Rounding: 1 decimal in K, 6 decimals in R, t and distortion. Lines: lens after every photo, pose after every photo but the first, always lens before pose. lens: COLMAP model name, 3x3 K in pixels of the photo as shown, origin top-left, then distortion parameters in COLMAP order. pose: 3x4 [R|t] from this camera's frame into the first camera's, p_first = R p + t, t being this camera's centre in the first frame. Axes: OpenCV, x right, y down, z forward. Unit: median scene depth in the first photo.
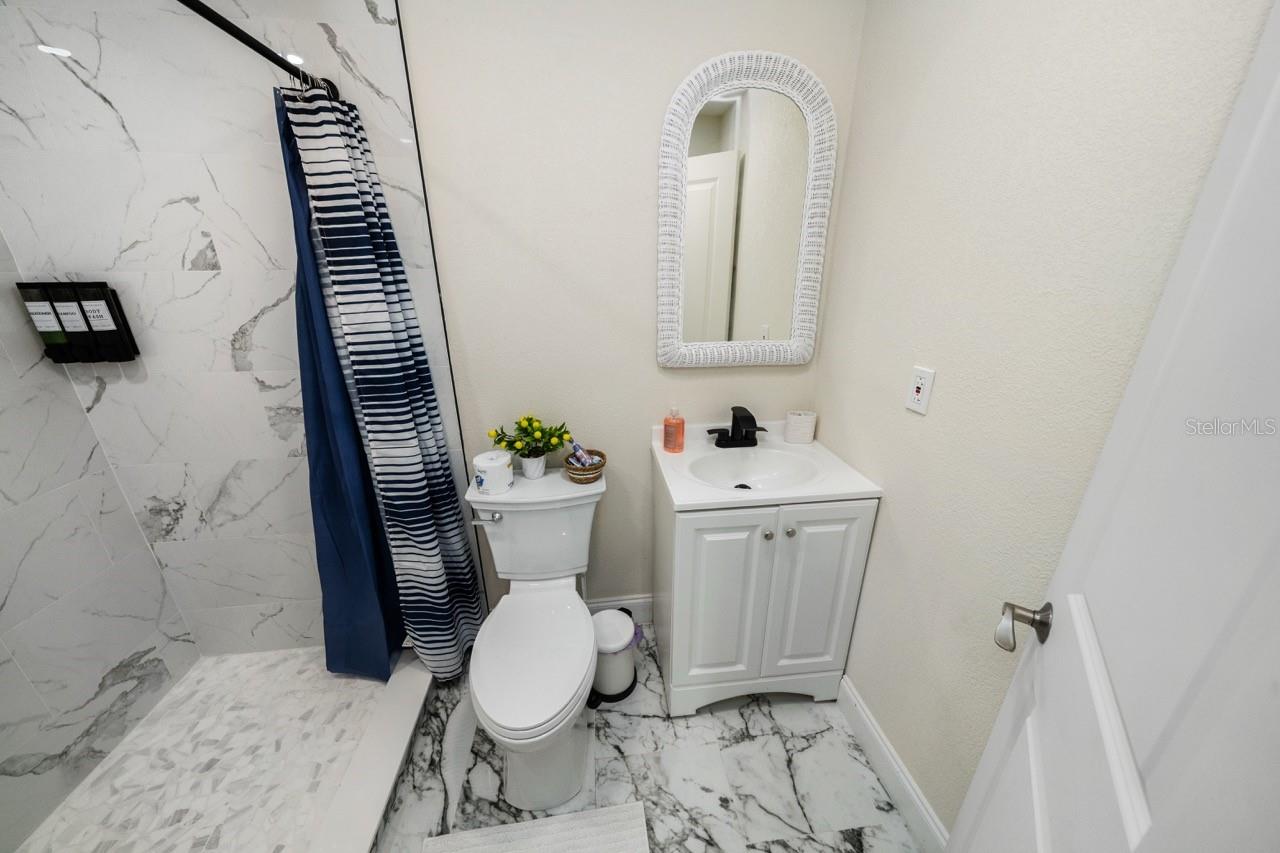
lens RADIAL K [[435.9, 0, 645.5], [0, 435.9, 431.8], [0, 0, 1]] dist [-0.004894, -0.000300]
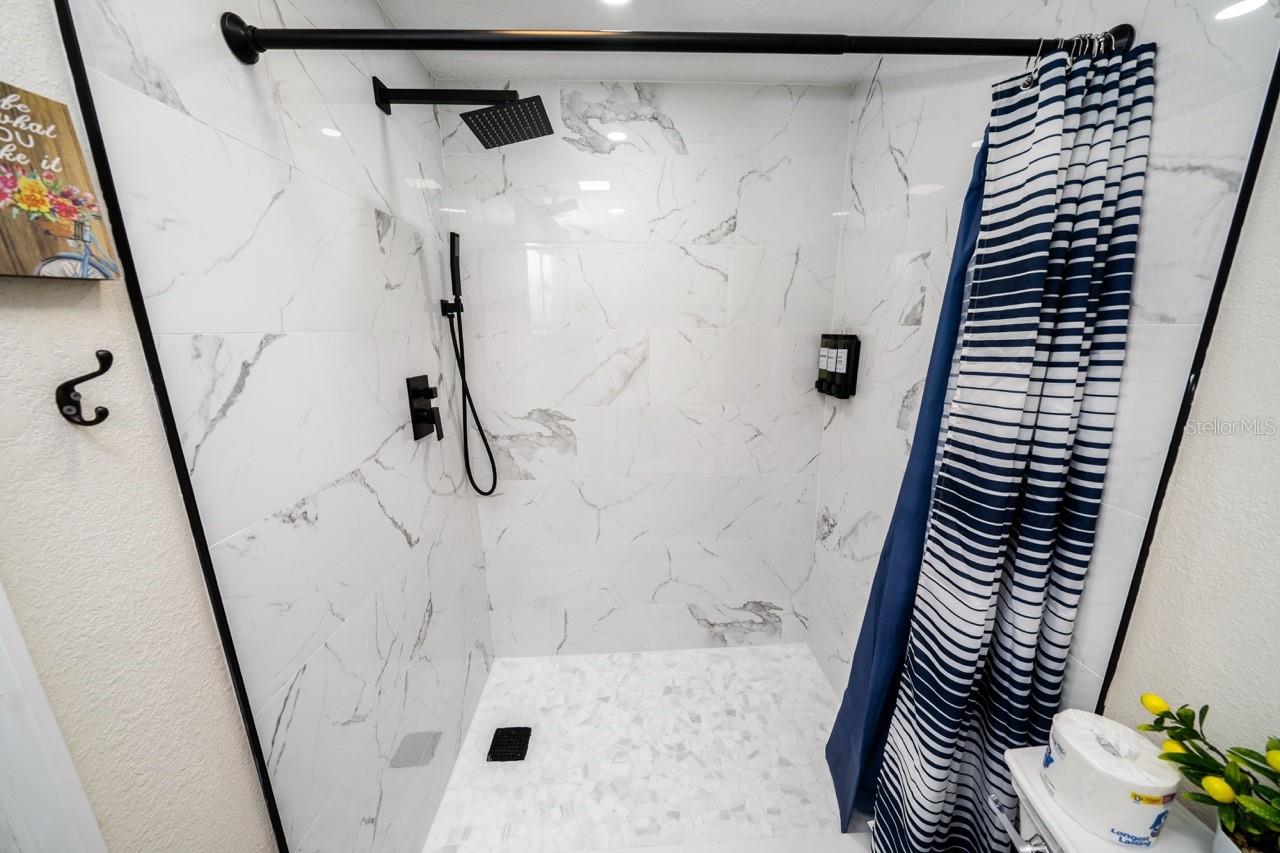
lens RADIAL K [[435.9, 0, 643.1], [0, 435.9, 427.8], [0, 0, 1]] dist [-0.004894, -0.000300]
pose [[-0.084344, 0.225524, -0.970580, 0.036082], [-0.340409, 0.908926, 0.240780, -0.192233], [0.936487, 0.350702, 0.000108, 0.510044]]
